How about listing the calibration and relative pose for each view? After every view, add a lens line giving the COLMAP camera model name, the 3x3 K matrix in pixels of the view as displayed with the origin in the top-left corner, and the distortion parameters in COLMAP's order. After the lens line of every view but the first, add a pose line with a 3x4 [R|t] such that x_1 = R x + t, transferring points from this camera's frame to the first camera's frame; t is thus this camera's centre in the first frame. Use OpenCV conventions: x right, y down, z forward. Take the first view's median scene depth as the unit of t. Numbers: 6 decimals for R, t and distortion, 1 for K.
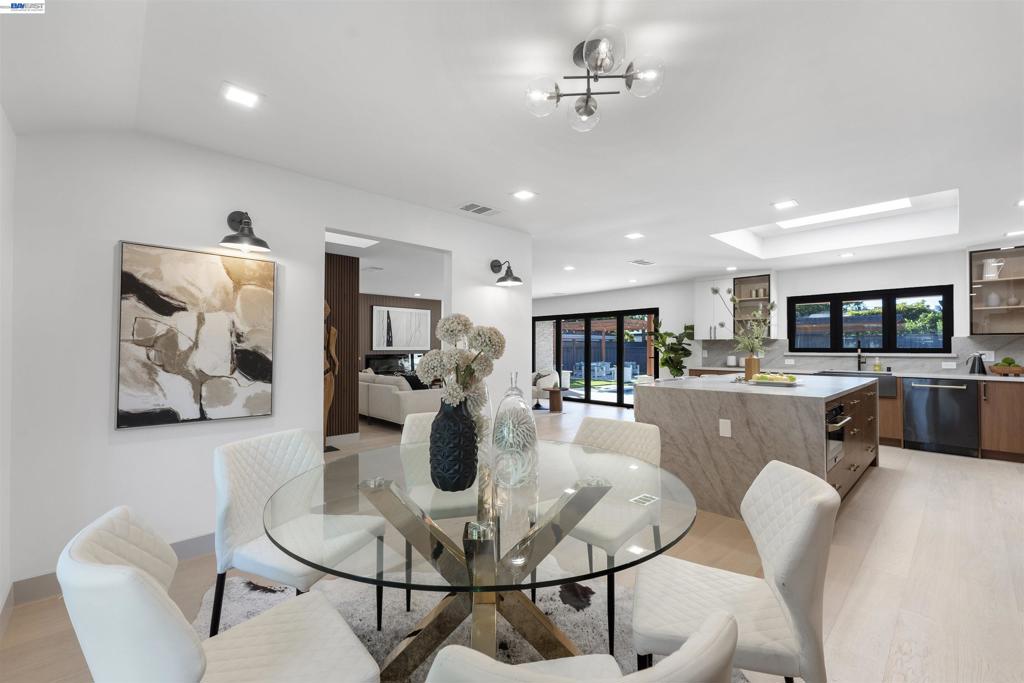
lens RADIAL K [[423.2, 0, 510.0], [0, 423.2, 343.0], [0, 0, 1]] dist [0.003628, -0.000201]
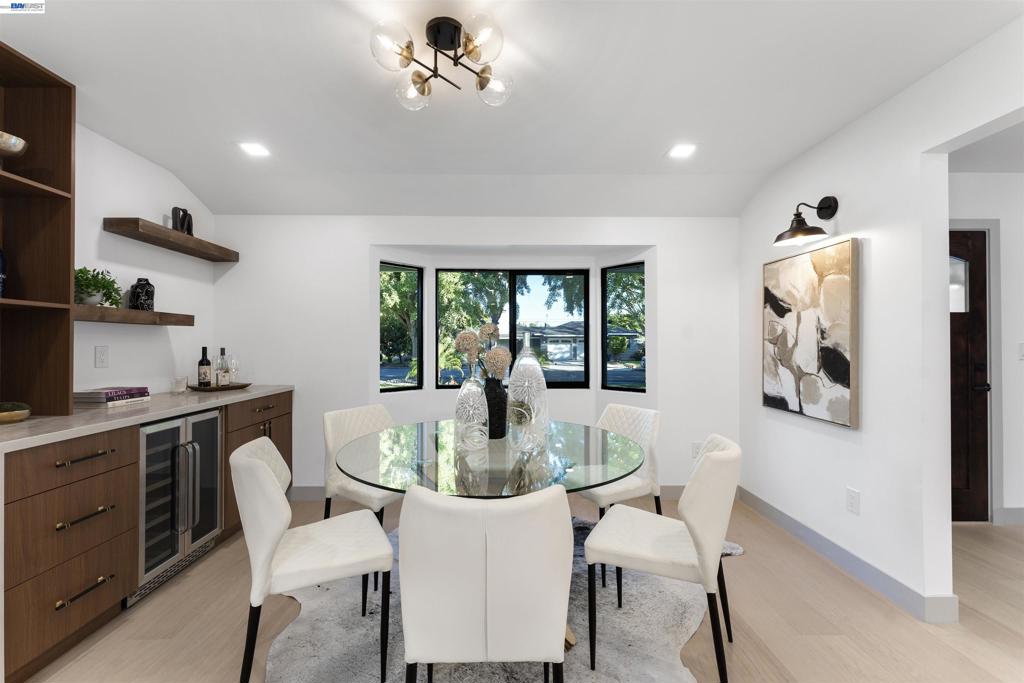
lens RADIAL K [[423.2, 0, 511.8], [0, 423.2, 341.0], [0, 0, 1]] dist [0.003628, -0.000201]
pose [[-0.667822, -0.010211, -0.744251, 0.535792], [0.004135, 0.999840, -0.017429, 0.016678], [0.744310, -0.014717, -0.667673, 1.177036]]
